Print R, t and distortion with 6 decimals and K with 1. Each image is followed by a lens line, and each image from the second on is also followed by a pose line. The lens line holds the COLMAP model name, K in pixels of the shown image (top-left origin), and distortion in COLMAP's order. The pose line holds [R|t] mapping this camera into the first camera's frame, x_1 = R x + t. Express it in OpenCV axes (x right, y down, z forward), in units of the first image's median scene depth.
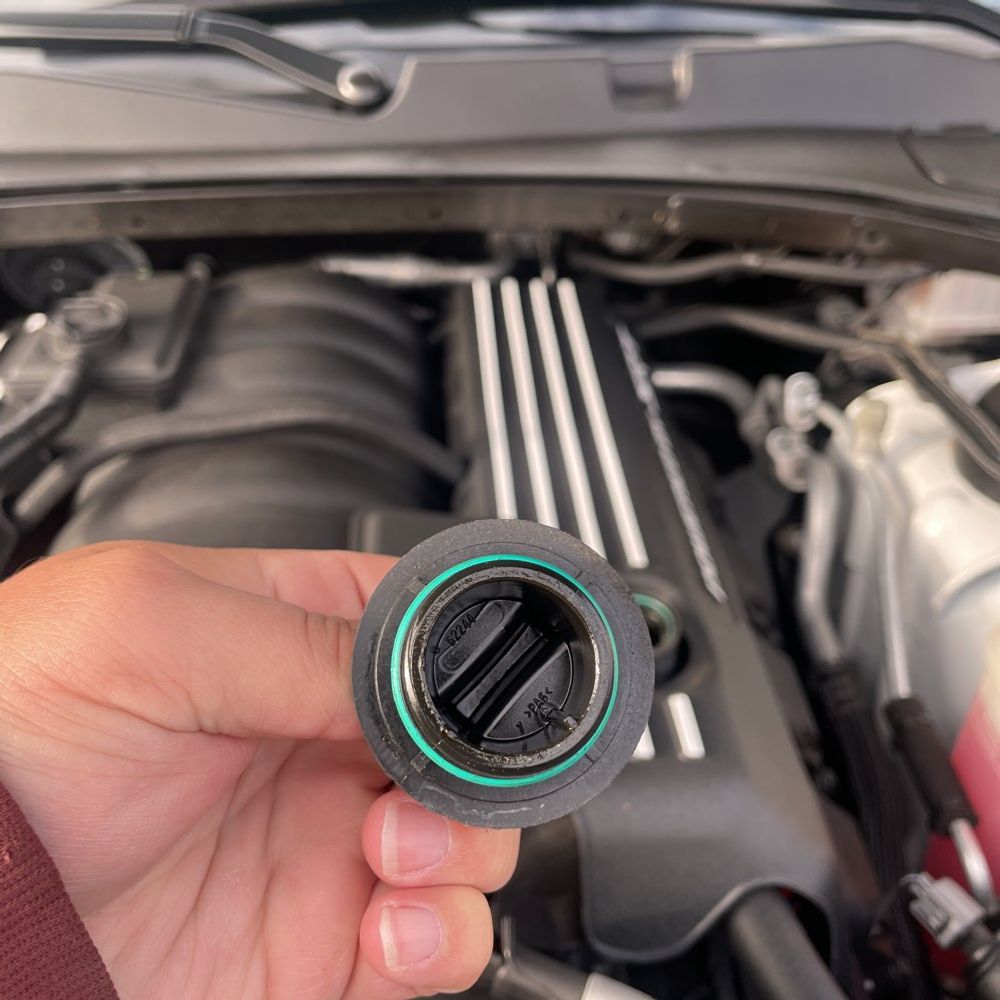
lens RADIAL K [[1028.6, 0, 499.3], [0, 1028.6, 504.7], [0, 0, 1]] dist [0.038477, 0.000000]
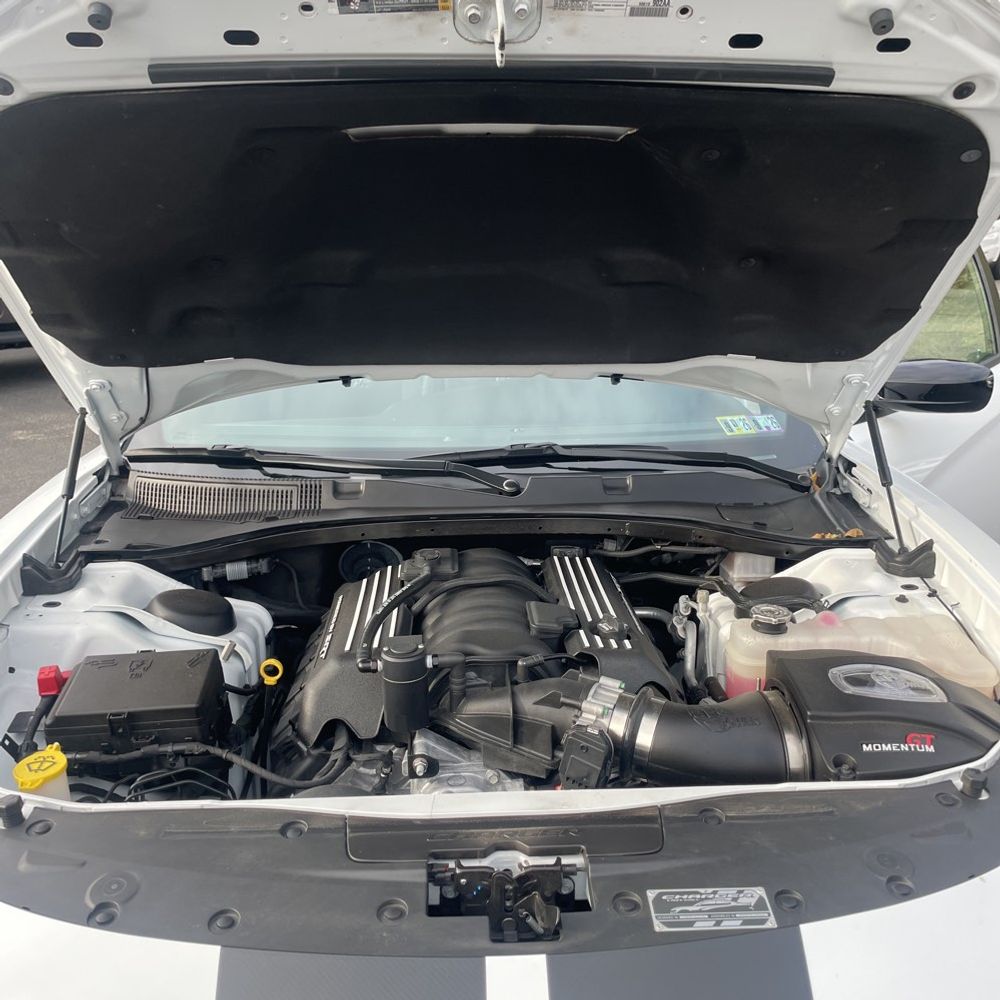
lens RADIAL K [[1028.6, 0, 498.8], [0, 1028.6, 499.4], [0, 0, 1]] dist [0.038477, 0.000000]
pose [[0.998980, -0.008524, -0.044345, -0.041885], [-0.008963, 0.925054, -0.379729, 0.665441], [0.044259, 0.379739, 0.924034, -1.515357]]
